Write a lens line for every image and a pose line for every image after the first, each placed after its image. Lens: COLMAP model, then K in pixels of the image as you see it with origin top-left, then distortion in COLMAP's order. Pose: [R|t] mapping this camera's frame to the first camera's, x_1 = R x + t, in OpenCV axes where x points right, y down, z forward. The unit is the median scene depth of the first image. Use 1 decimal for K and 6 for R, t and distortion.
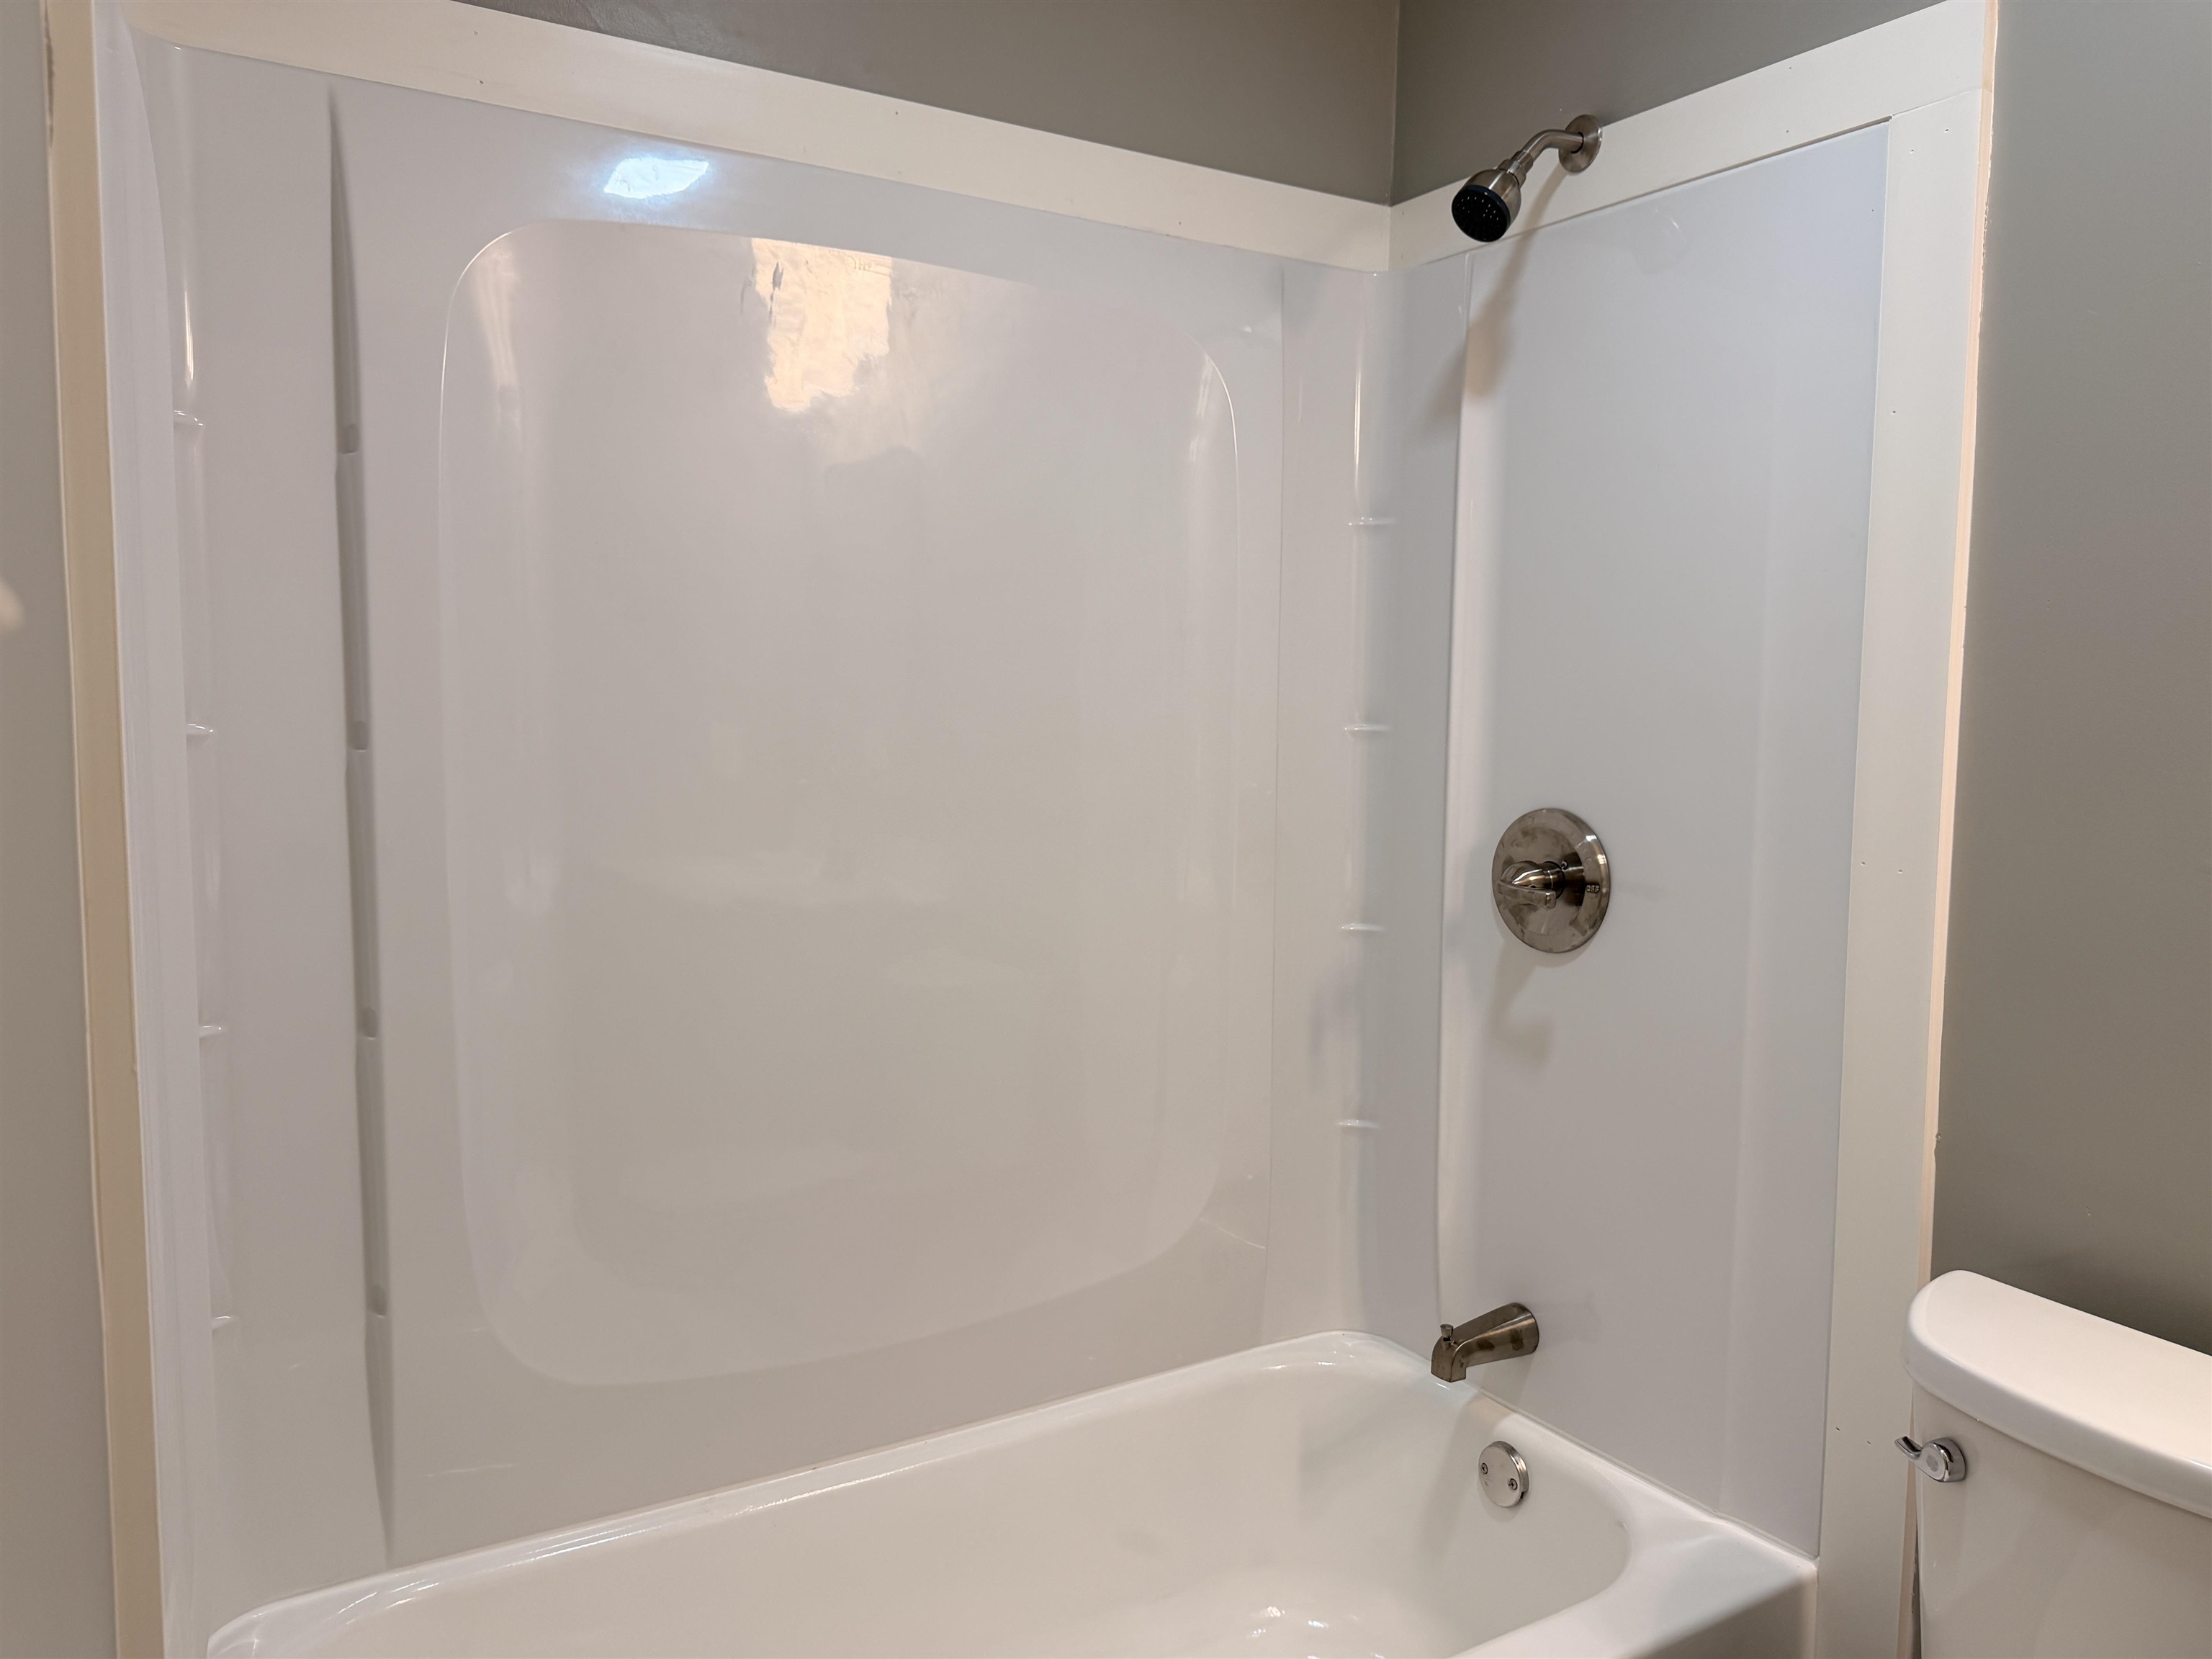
lens RADIAL K [[1538.5, 0, 1106.0], [0, 1538.5, 829.5], [0, 0, 1]] dist [0.080243, -0.130114]
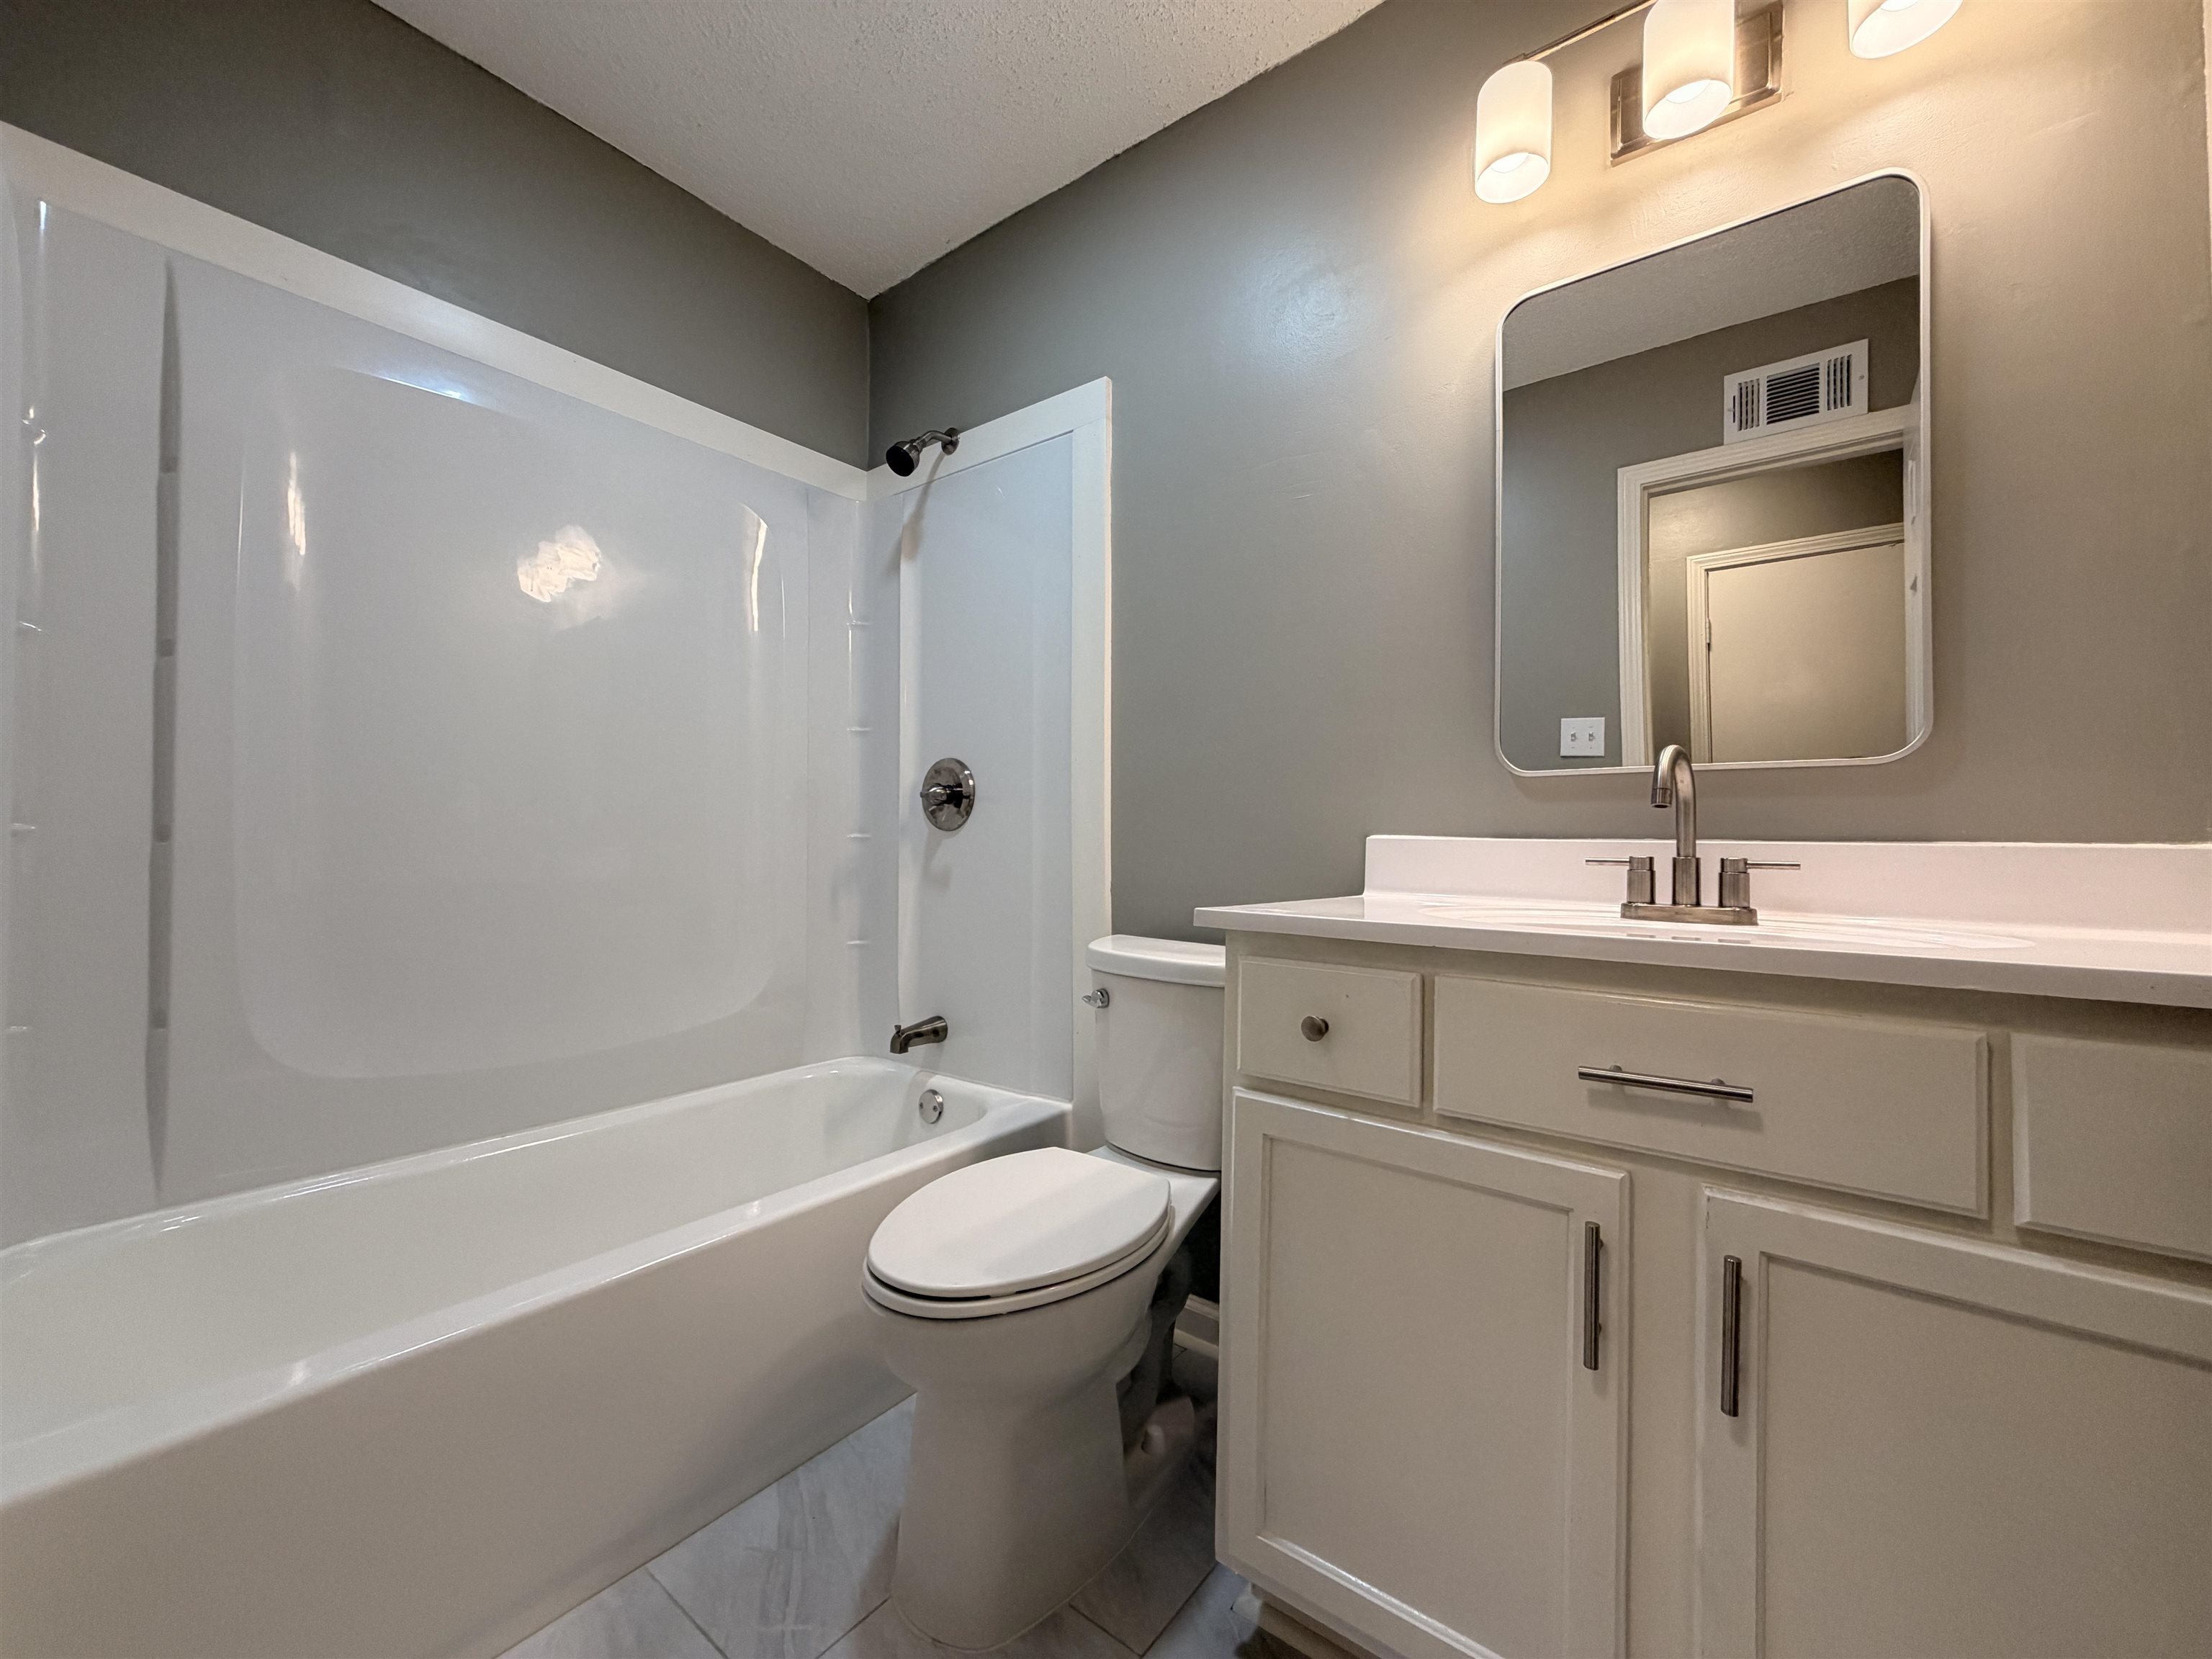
lens RADIAL K [[880.3, 0, 1102.7], [0, 880.3, 829.4], [0, 0, 1]] dist [-0.000222, 0.000257]
pose [[0.931824, -0.000786, 0.362909, 0.061100], [0.037425, 0.994874, -0.093937, 0.189115], [-0.360975, 0.101115, 0.927077, -0.114960]]
